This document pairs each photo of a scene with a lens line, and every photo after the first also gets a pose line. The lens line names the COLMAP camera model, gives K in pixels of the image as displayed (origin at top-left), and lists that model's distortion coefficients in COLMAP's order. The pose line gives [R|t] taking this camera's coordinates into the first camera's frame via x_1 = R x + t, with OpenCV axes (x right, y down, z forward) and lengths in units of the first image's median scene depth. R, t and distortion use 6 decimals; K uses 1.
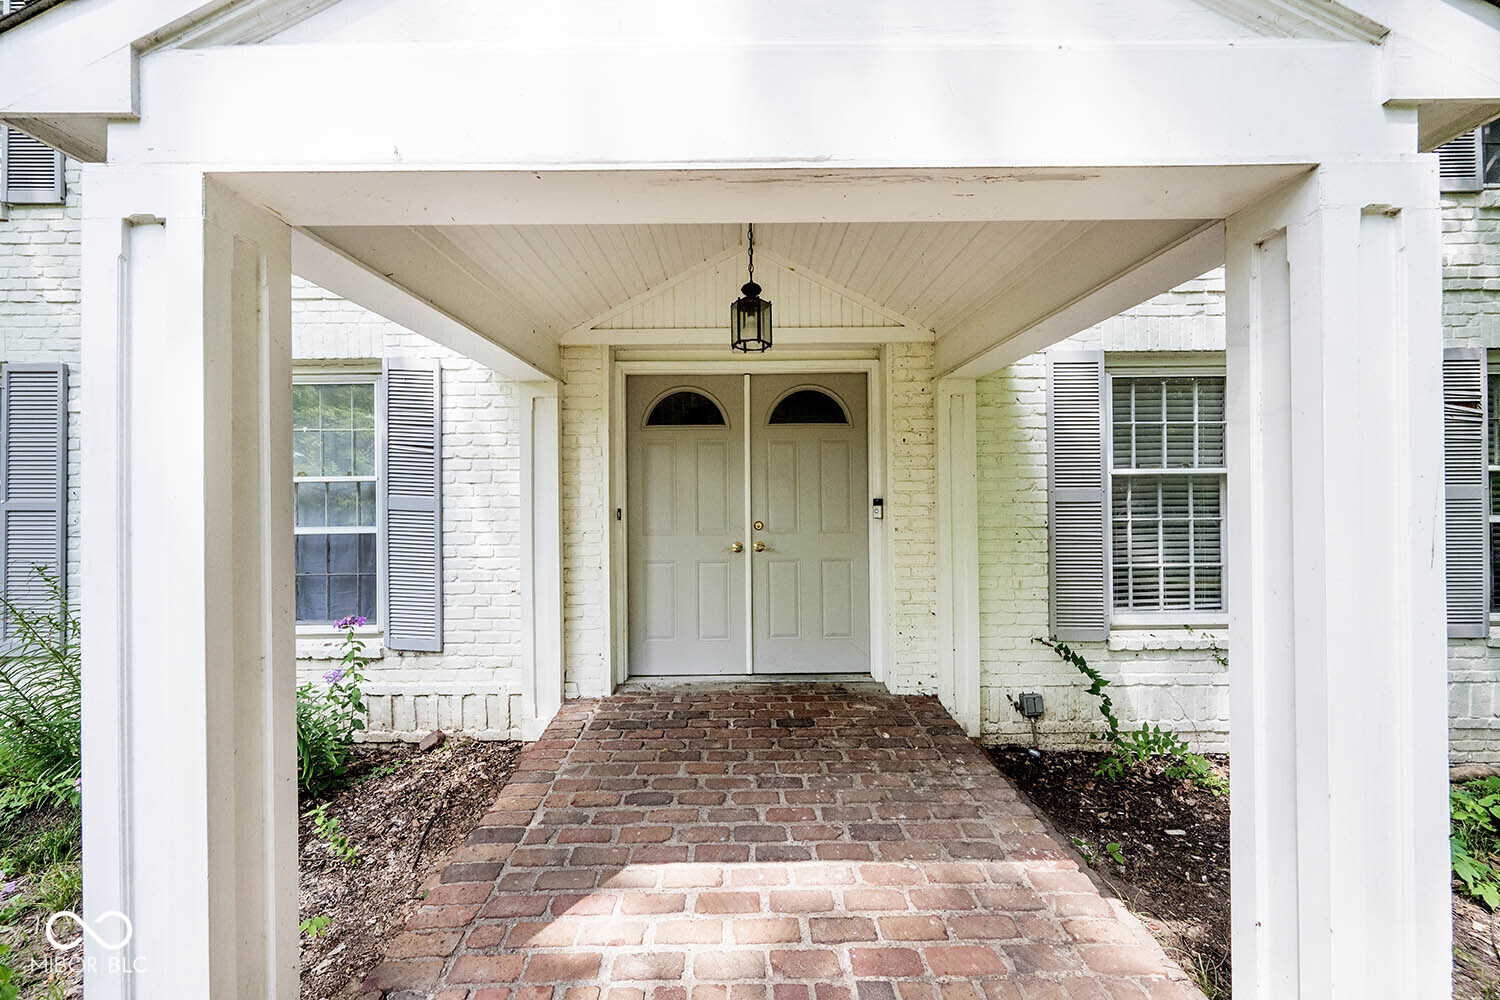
lens RADIAL K [[590.0, 0, 747.0], [0, 590.0, 504.0], [0, 0, 1]] dist [-0.001603, 0.000023]
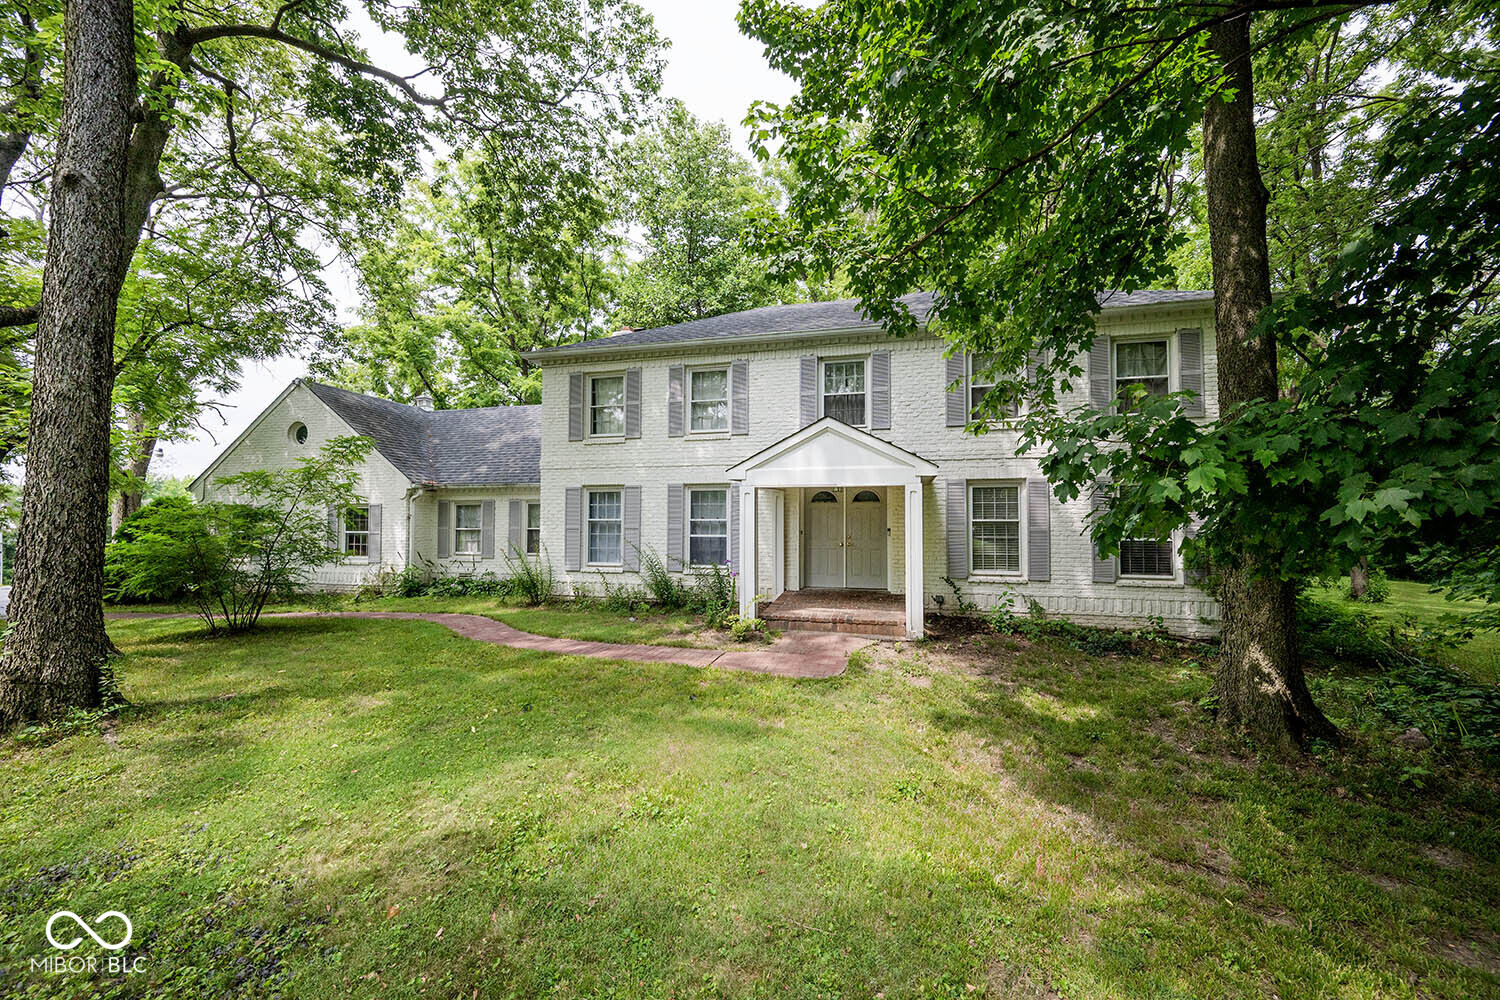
lens RADIAL K [[590.0, 0, 747.0], [0, 590.0, 504.0], [0, 0, 1]] dist [-0.001603, 0.000023]
pose [[0.963316, 0.002741, -0.268357, 0.328965], [-0.011251, 0.999481, -0.030180, -0.034613], [0.268135, 0.032092, 0.962847, -2.027161]]
